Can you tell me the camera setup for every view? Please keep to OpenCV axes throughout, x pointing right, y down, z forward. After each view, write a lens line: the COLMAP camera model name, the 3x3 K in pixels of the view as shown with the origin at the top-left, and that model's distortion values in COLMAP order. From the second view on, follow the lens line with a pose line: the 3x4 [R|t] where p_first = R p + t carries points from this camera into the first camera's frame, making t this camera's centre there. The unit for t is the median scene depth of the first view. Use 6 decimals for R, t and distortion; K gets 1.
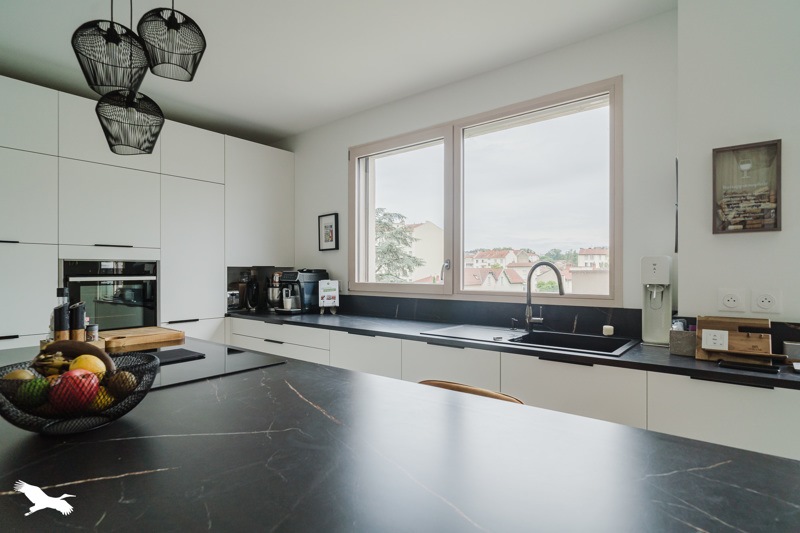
lens RADIAL K [[418.4, 0, 400.8], [0, 418.4, 269.0], [0, 0, 1]] dist [0.000585, 0.000093]
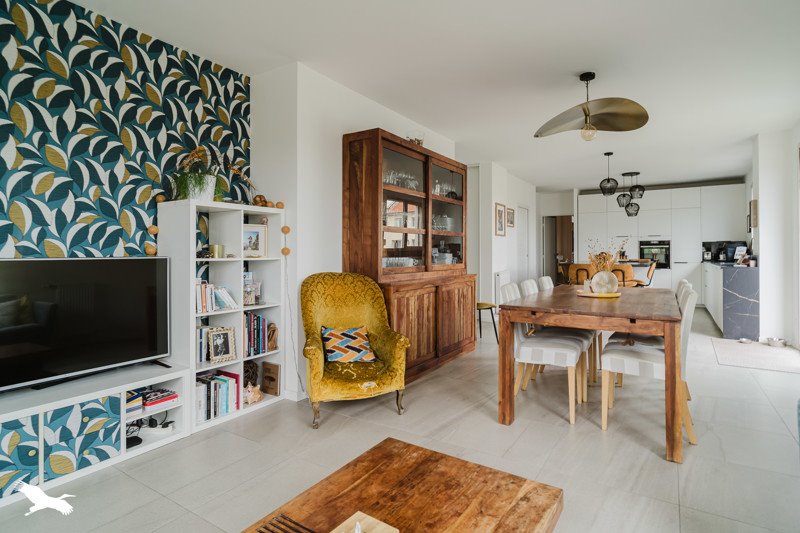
lens RADIAL K [[418.4, 0, 399.9], [0, 418.4, 260.4], [0, 0, 1]] dist [0.000585, 0.000093]
pose [[0.096068, 0.016782, -0.995233, 2.112735], [0.004036, 0.999843, 0.017249, 0.061894], [0.995367, -0.005674, 0.095985, -1.114591]]
